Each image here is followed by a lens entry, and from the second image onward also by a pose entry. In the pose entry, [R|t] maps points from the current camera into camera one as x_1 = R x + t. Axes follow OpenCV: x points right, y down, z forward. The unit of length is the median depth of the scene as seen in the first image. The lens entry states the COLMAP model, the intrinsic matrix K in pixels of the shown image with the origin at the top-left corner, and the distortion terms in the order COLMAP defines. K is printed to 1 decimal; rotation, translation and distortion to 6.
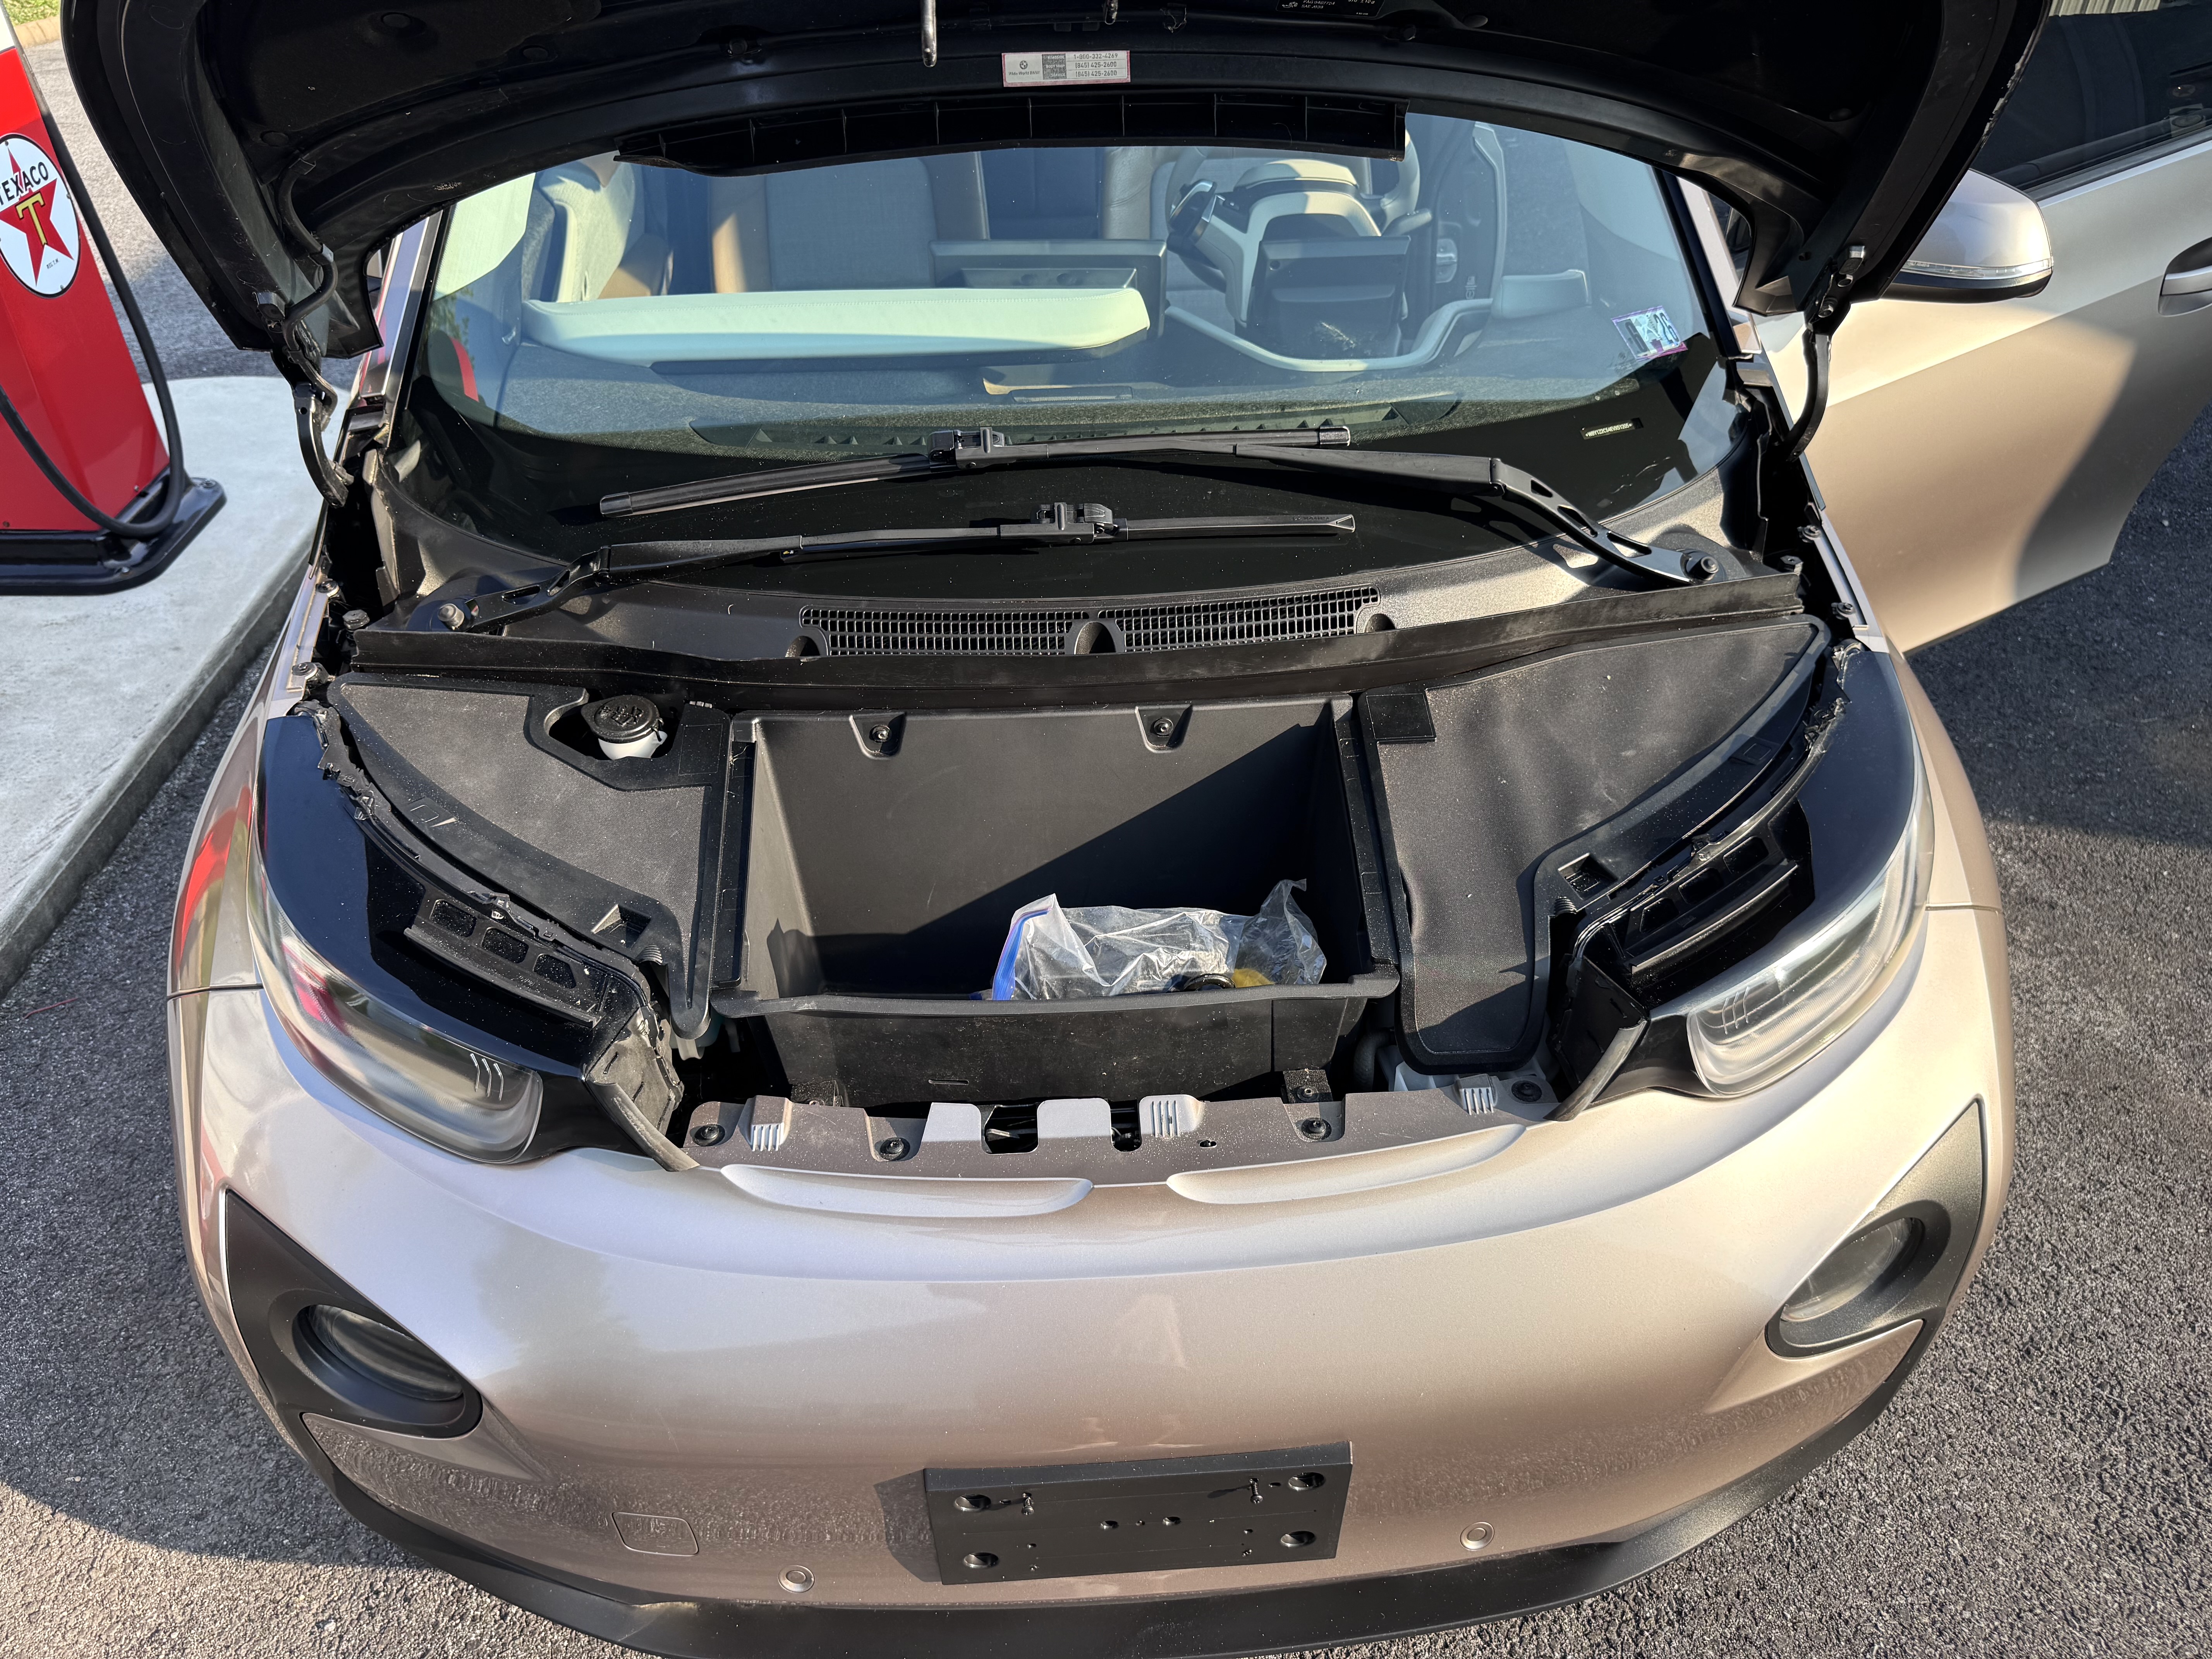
lens RADIAL K [[1553.0, 0, 1095.8], [0, 1553.0, 831.6], [0, 0, 1]] dist [-0.005679, -0.004831]
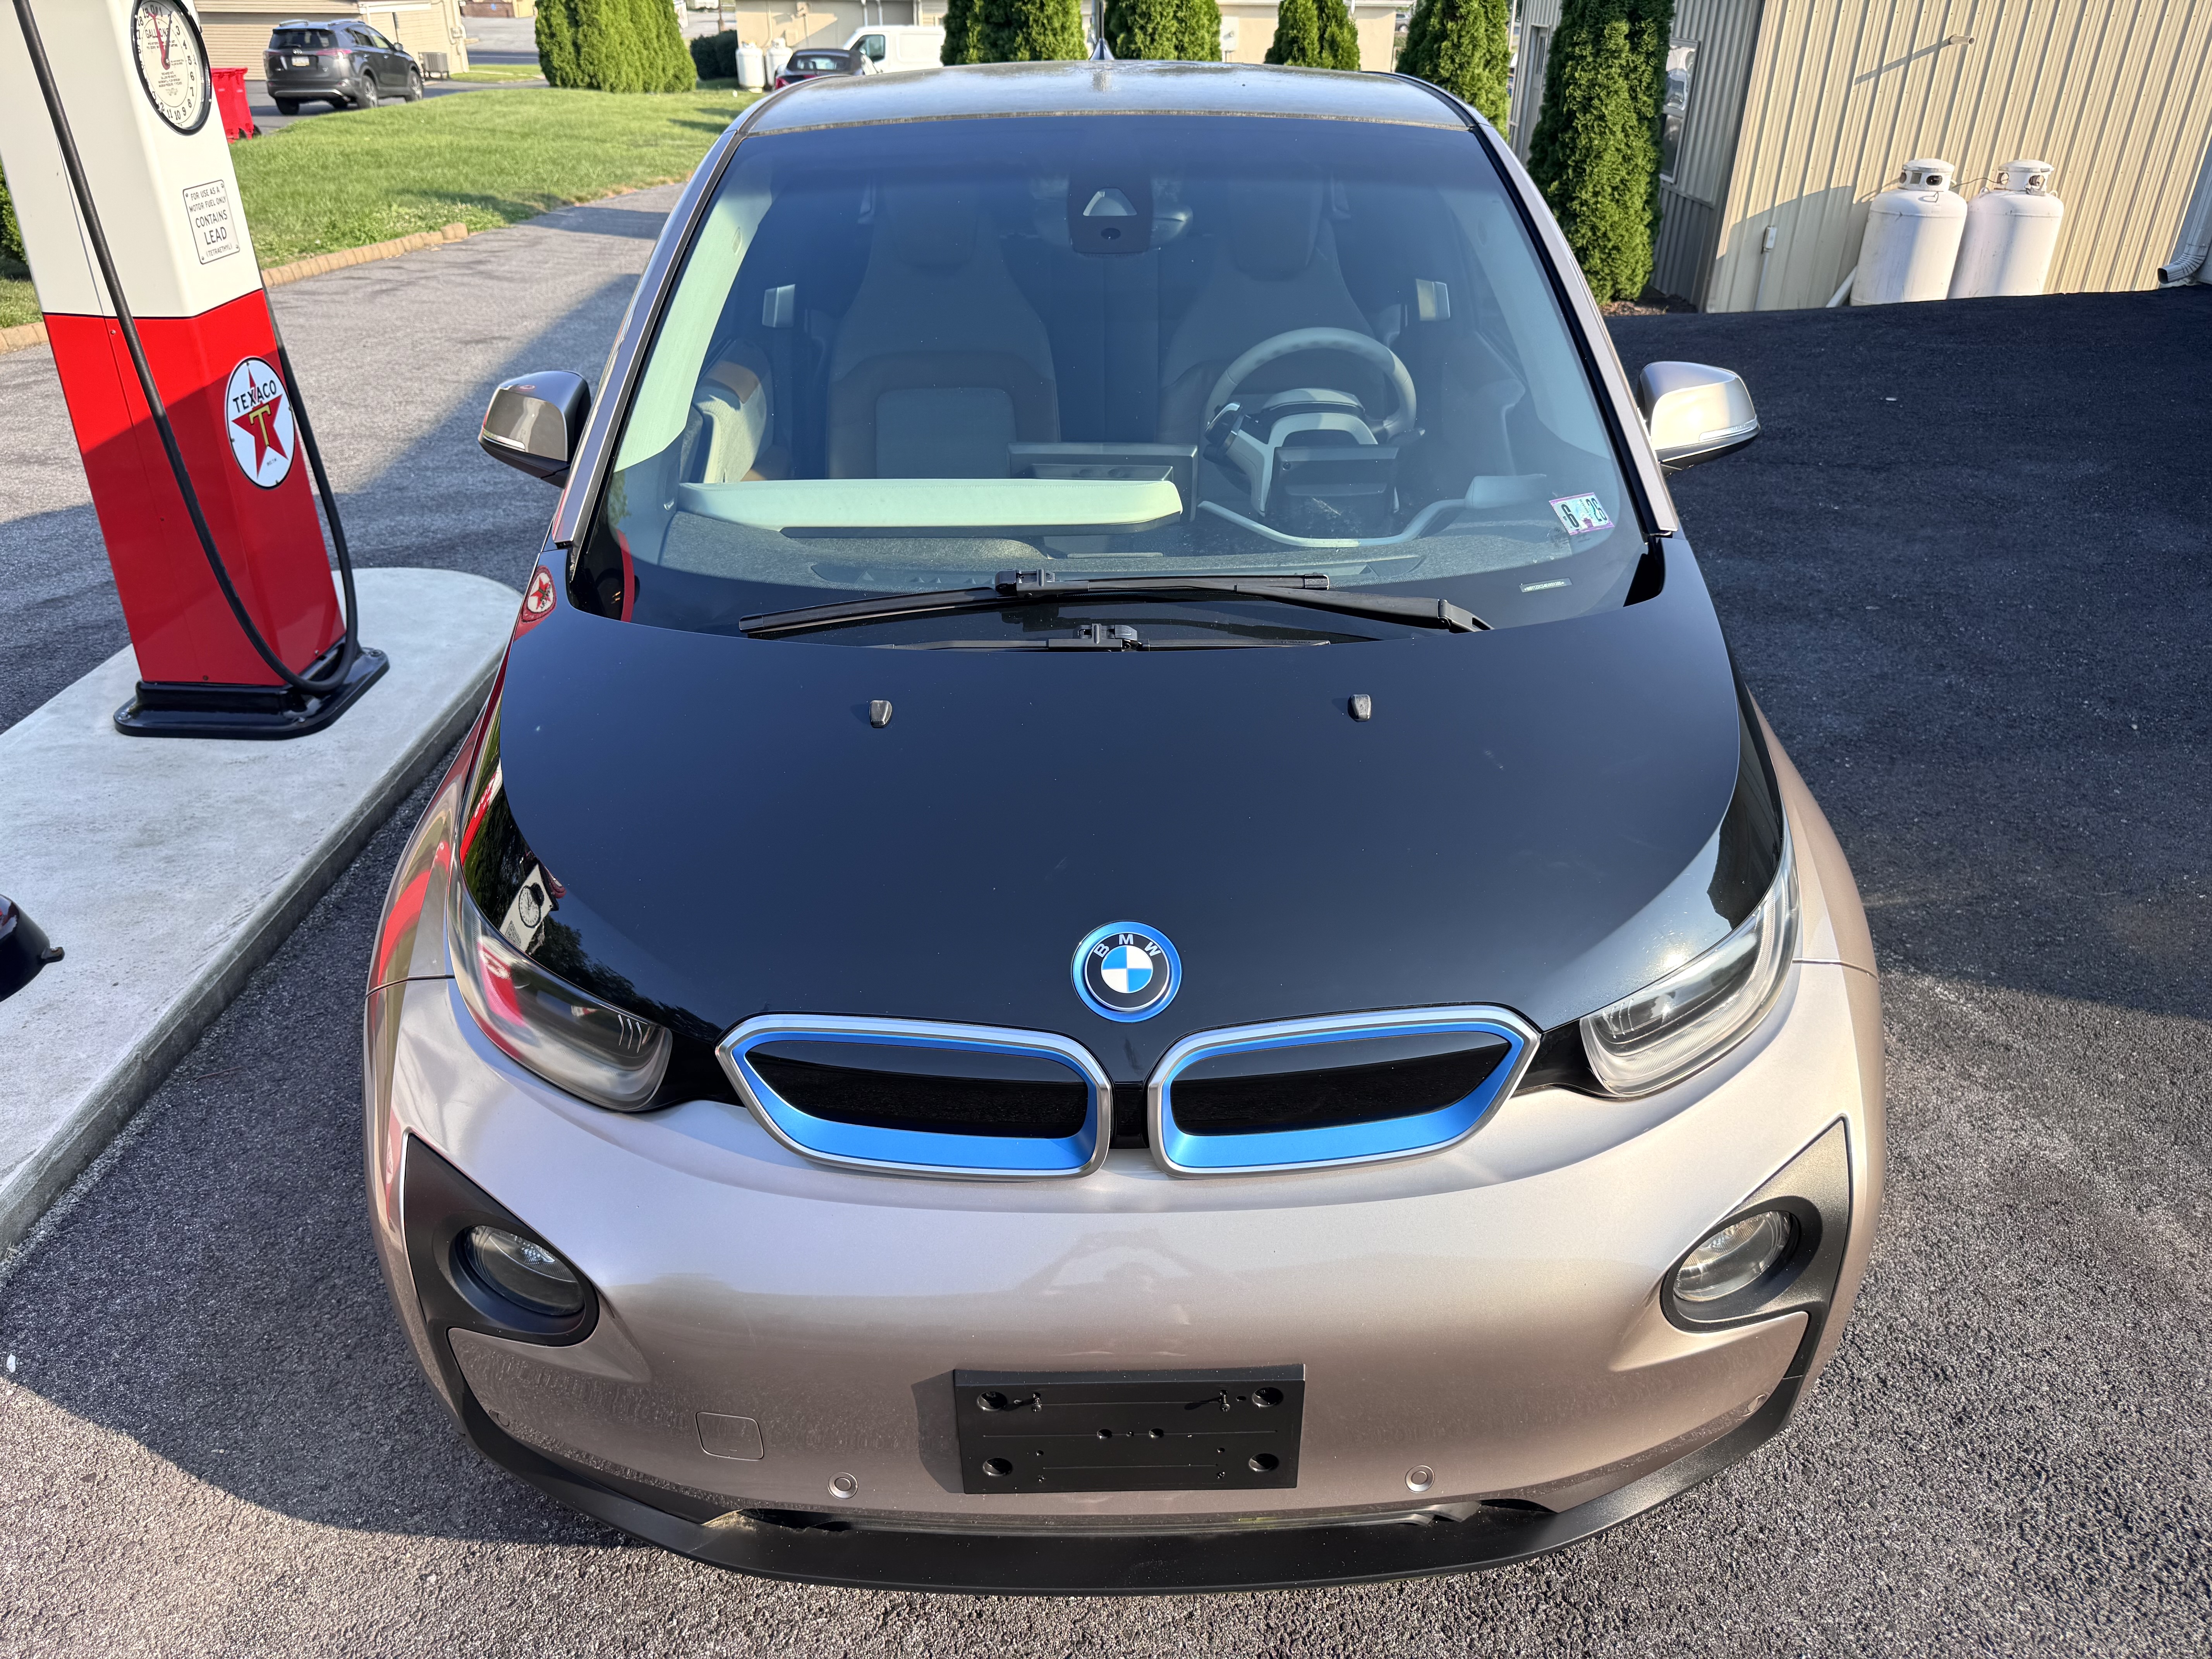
lens RADIAL K [[1540.9, 0, 1097.2], [0, 1540.9, 829.3], [0, 0, 1]] dist [0.006035, -0.016068]
pose [[0.998592, 0.027815, -0.045169, 0.026594], [-0.034137, 0.988721, -0.145827, 0.094807], [0.040604, 0.147163, 0.988278, -0.154068]]
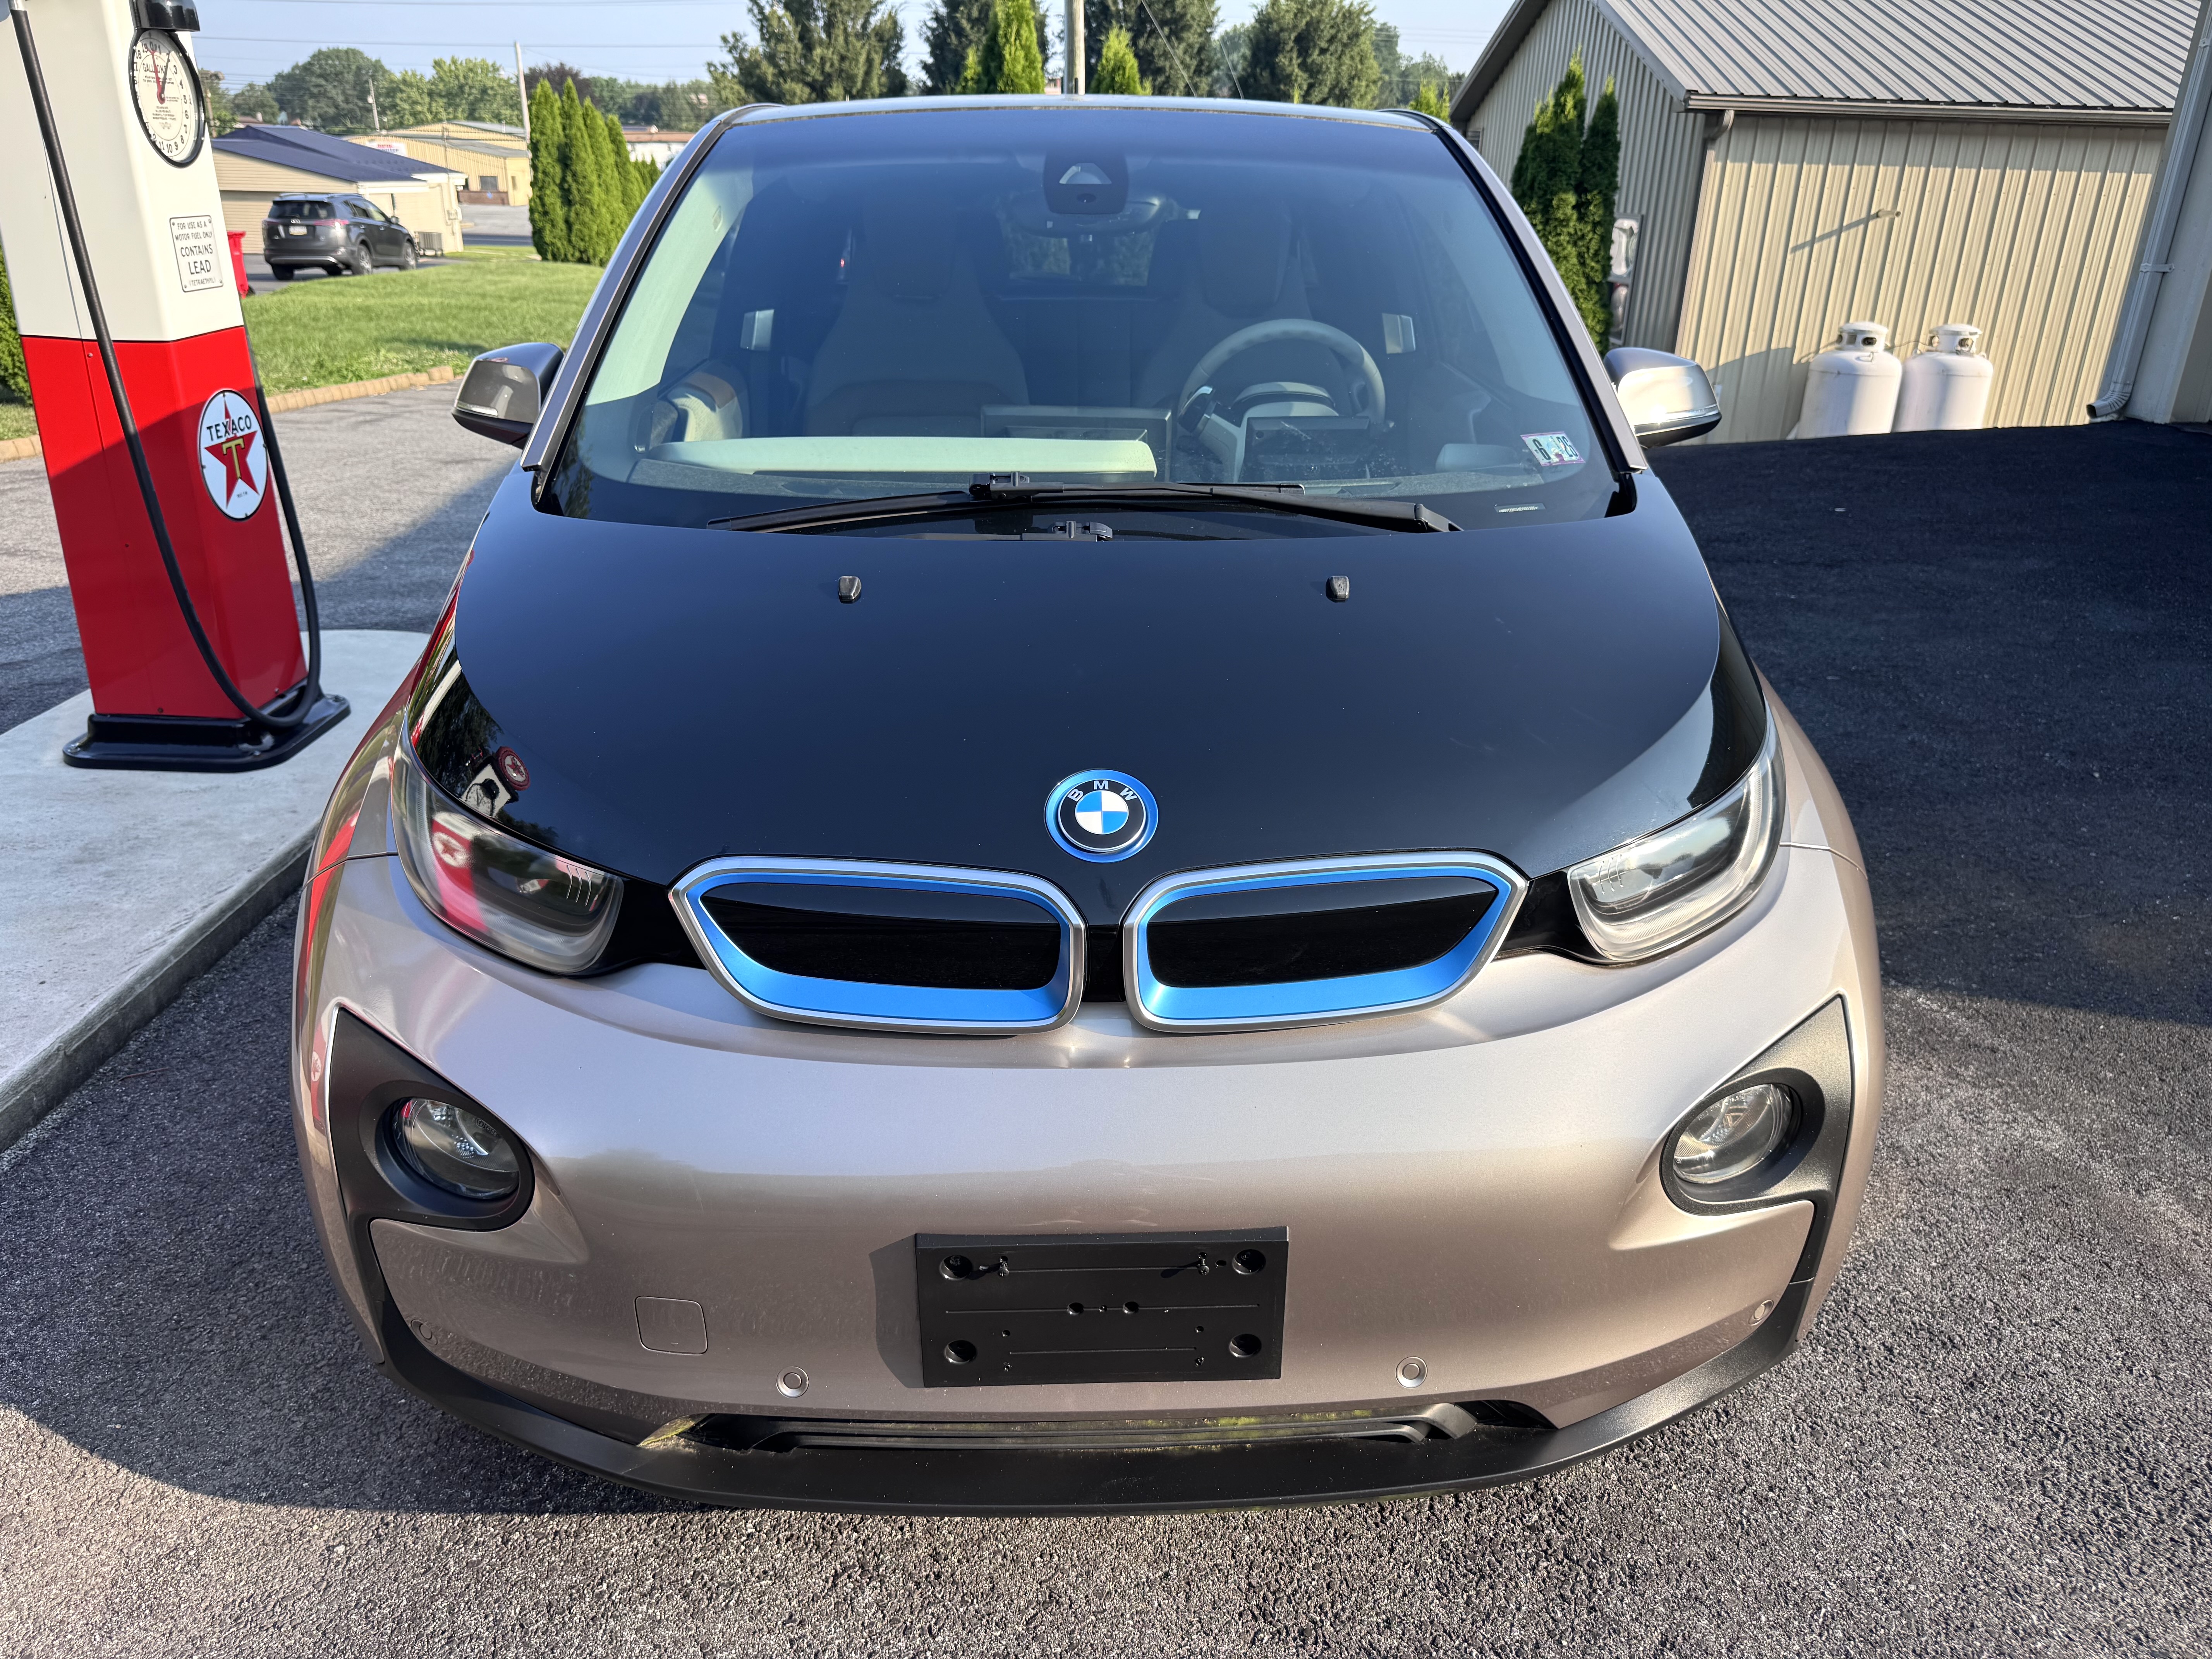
lens RADIAL K [[1542.4, 0, 1106.0], [0, 1542.4, 829.5], [0, 0, 1]] dist [0.004546, -0.015193]
pose [[0.999320, 0.029240, -0.022475, 0.027552], [-0.033915, 0.968013, -0.248596, 0.233288], [0.014487, 0.249190, 0.968346, -0.103416]]
